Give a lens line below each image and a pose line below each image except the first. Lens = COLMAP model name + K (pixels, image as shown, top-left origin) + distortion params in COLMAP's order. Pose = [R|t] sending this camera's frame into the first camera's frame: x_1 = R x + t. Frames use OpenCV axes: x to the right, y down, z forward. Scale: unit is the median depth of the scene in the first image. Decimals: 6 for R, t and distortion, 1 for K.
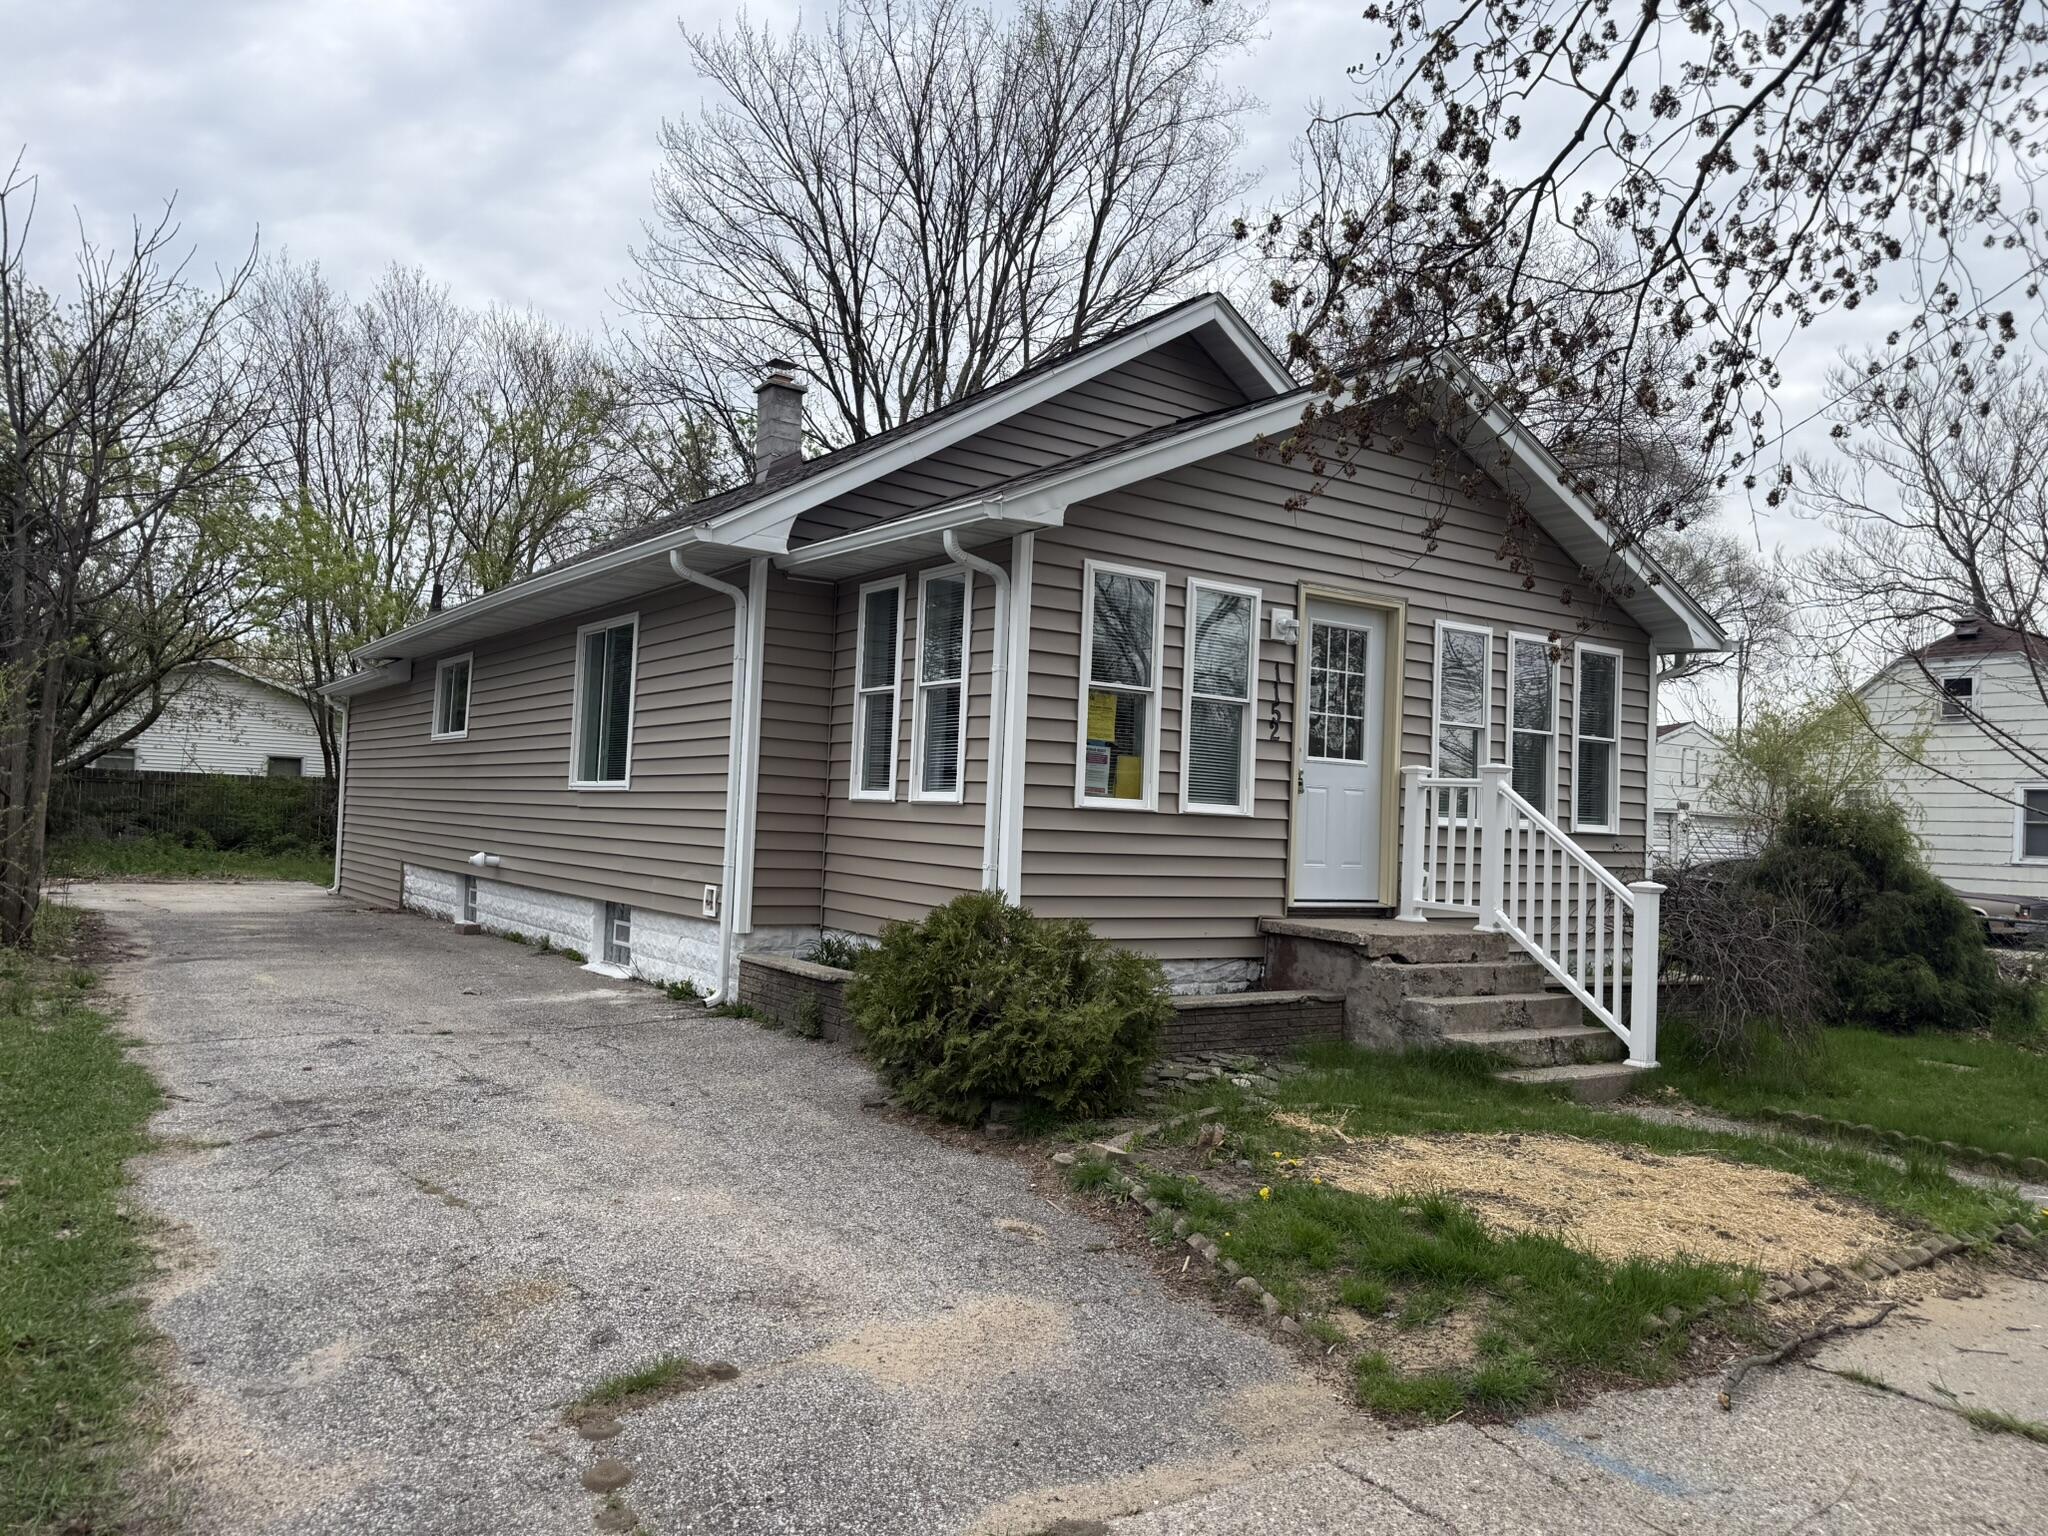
lens RADIAL K [[1445.2, 0, 1024.4], [0, 1445.2, 766.8], [0, 0, 1]] dist [0.077108, -0.000575]
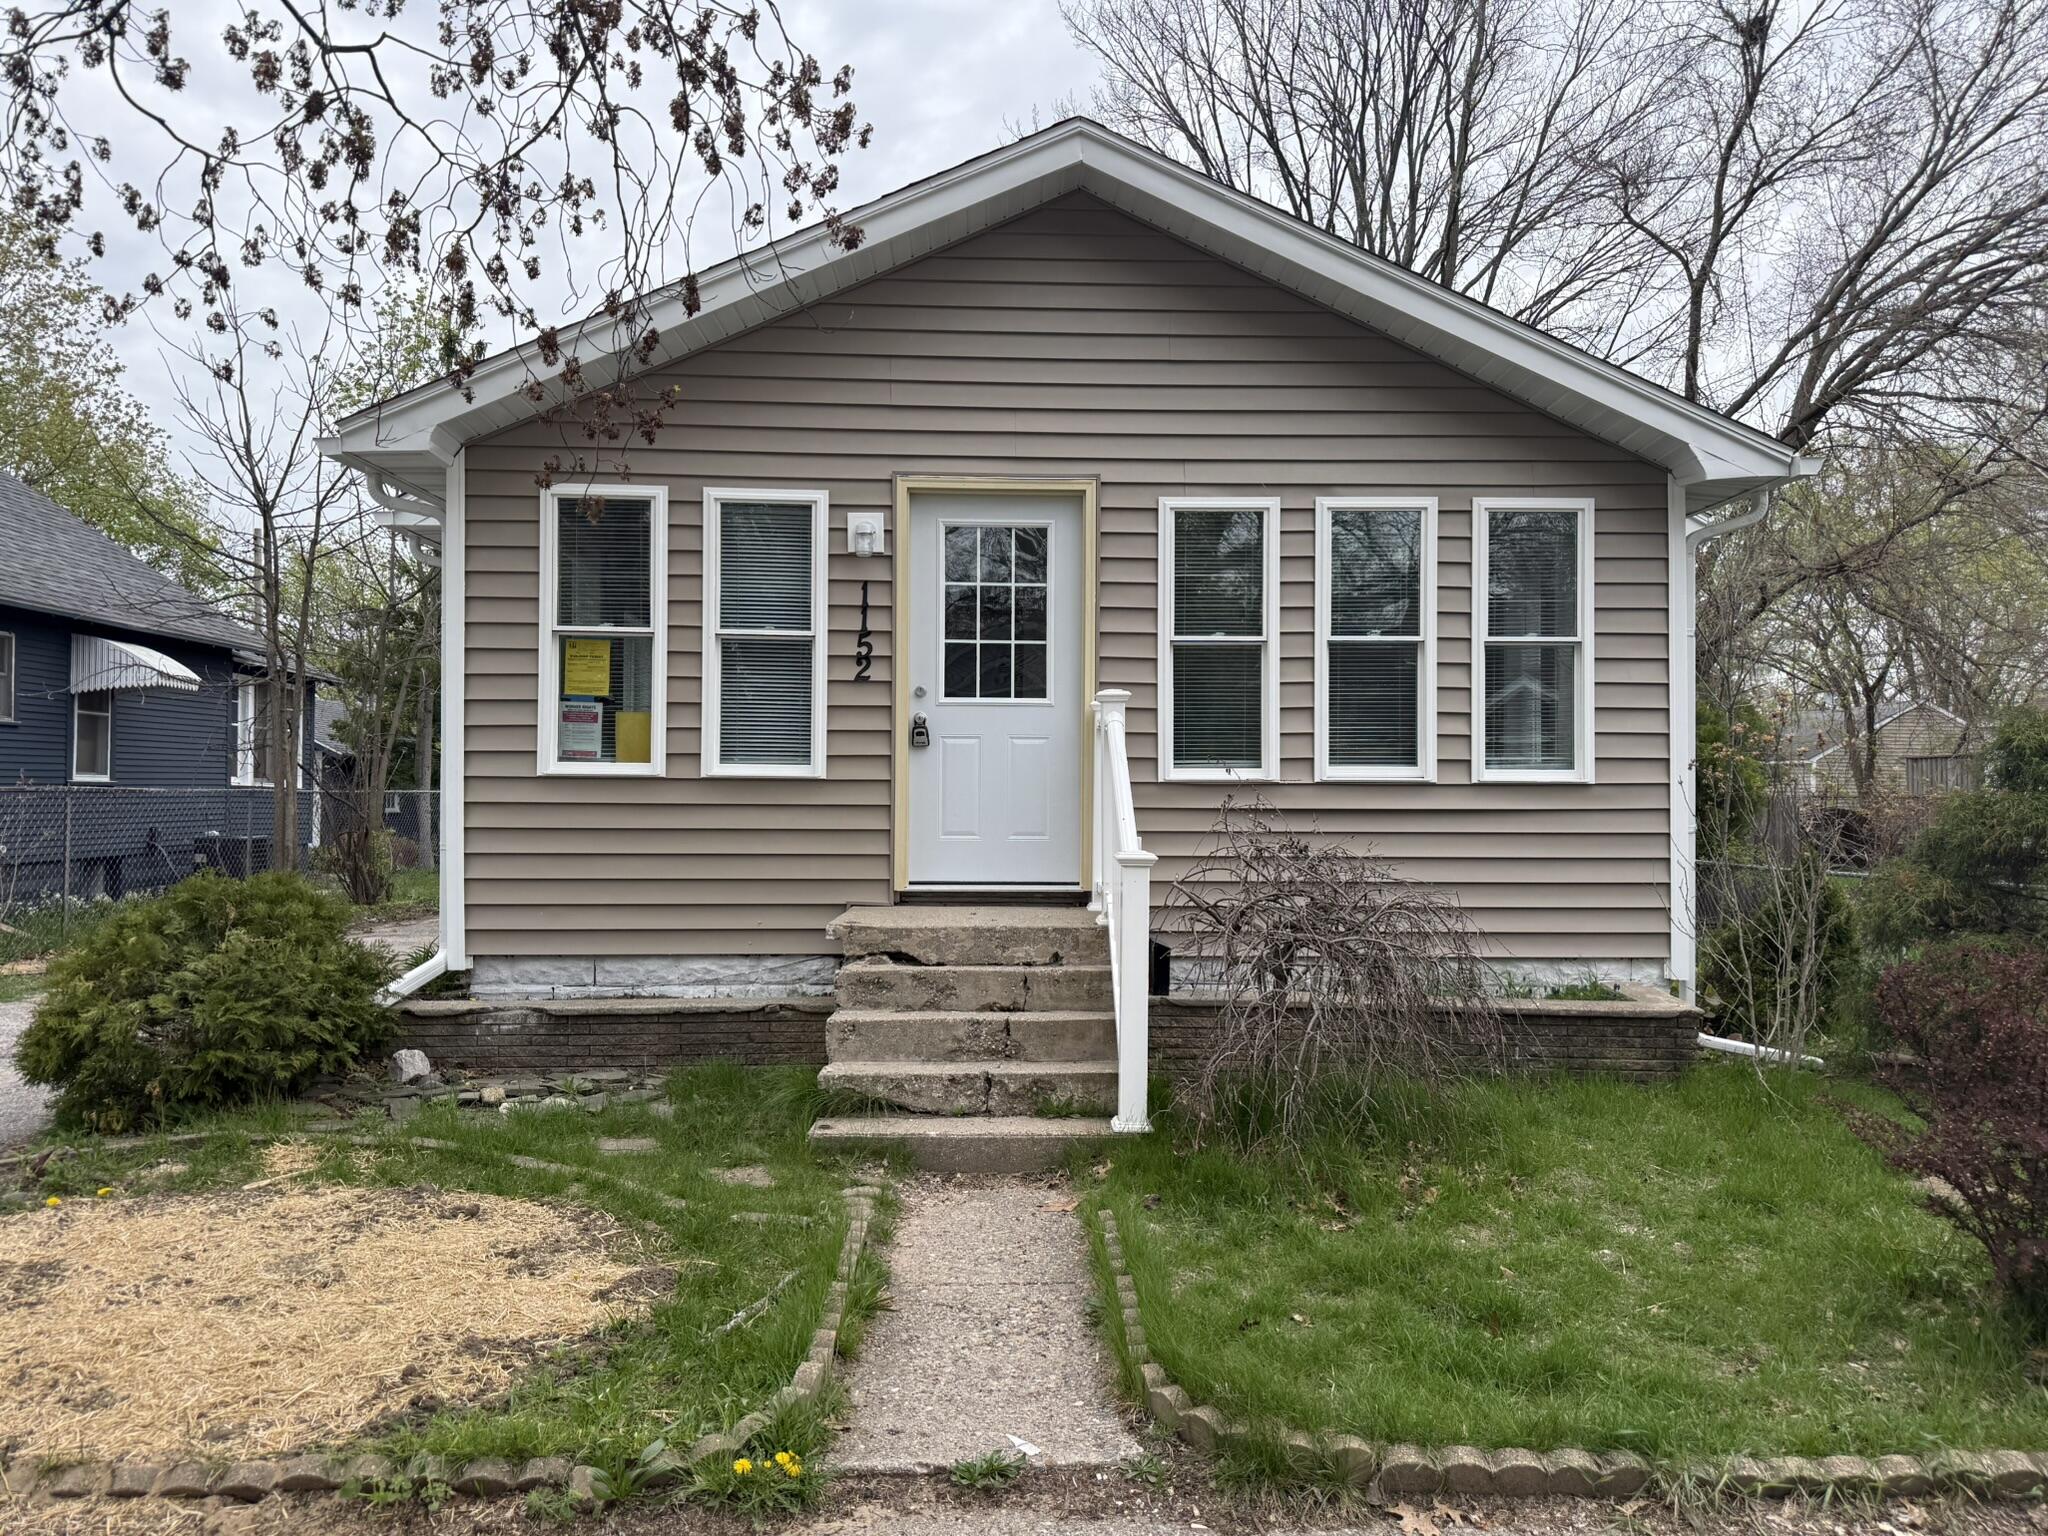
lens RADIAL K [[1445.2, 0, 1024.0], [0, 1445.2, 771.1], [0, 0, 1]] dist [0.077108, -0.000575]
pose [[0.839567, -0.045537, -0.541345, 0.681156], [0.048266, 0.998793, -0.009162, 0.043387], [0.541108, -0.018436, 0.840751, 0.389884]]
